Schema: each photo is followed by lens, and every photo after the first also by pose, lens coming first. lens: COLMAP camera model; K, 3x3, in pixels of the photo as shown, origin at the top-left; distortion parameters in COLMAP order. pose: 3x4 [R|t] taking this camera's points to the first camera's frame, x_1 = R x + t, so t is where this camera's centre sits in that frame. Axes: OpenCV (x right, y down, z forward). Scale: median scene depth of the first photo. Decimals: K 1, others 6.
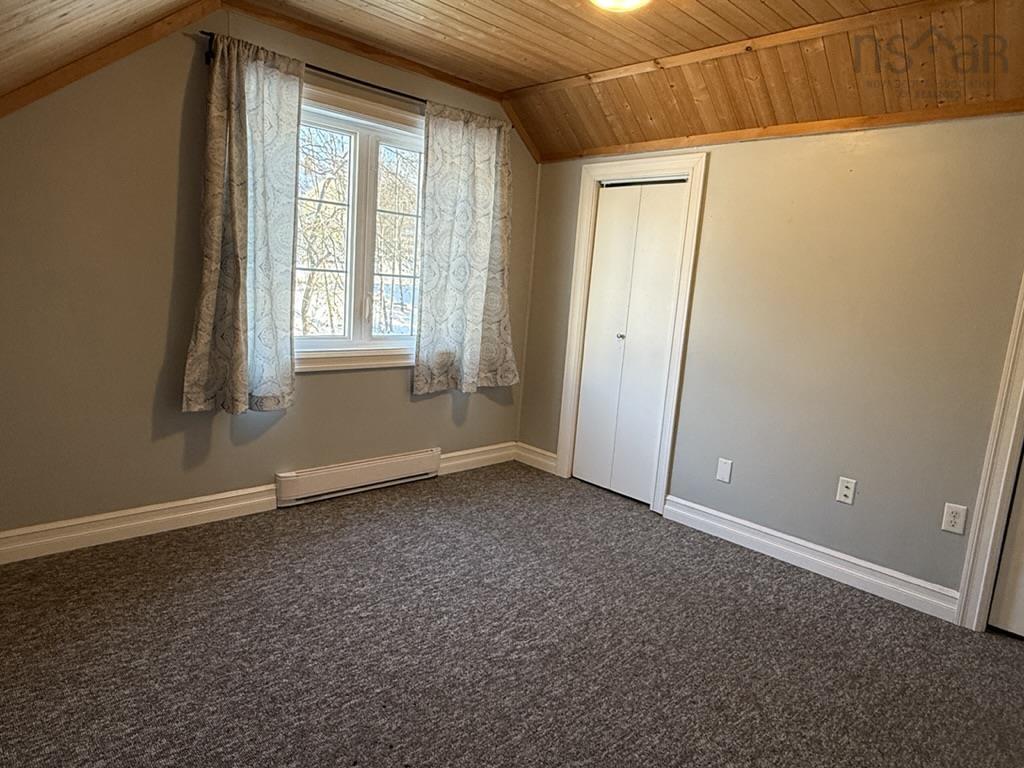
lens RADIAL K [[642.7, 0, 507.9], [0, 642.7, 383.5], [0, 0, 1]] dist [-0.003221, 0.001701]
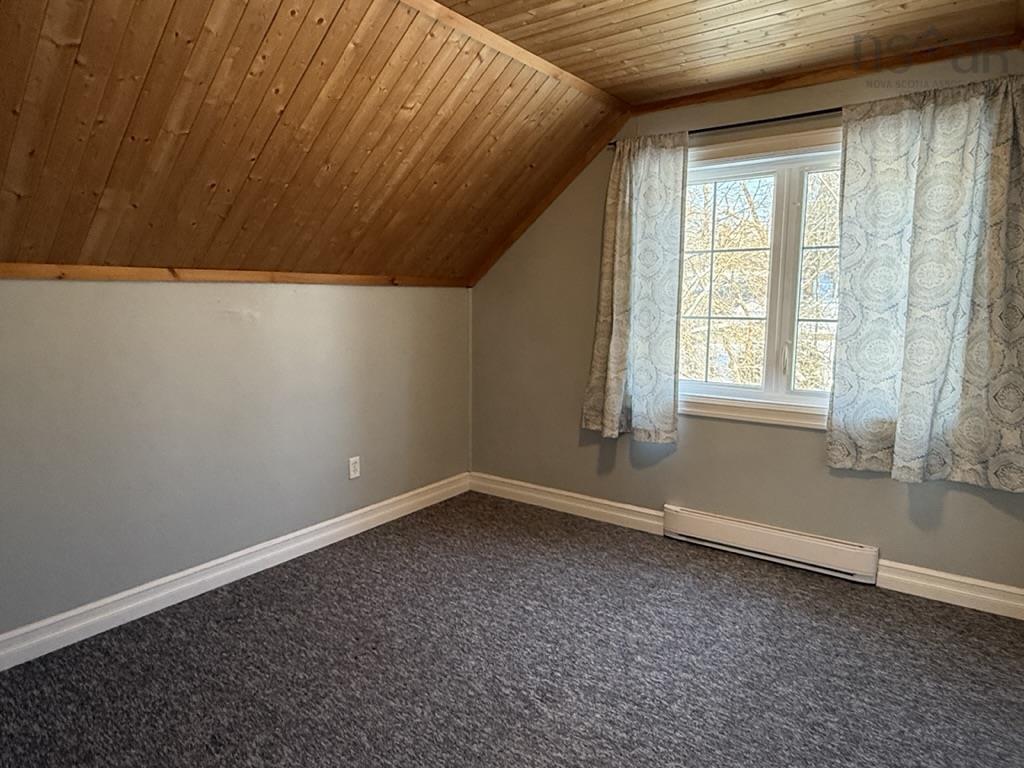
lens RADIAL K [[642.7, 0, 506.8], [0, 642.7, 383.5], [0, 0, 1]] dist [-0.003221, 0.001701]
pose [[0.149922, 0.057074, -0.987049, 0.654165], [-0.152452, 0.987727, 0.033957, -0.056941], [0.976873, 0.145386, 0.156784, 0.519322]]
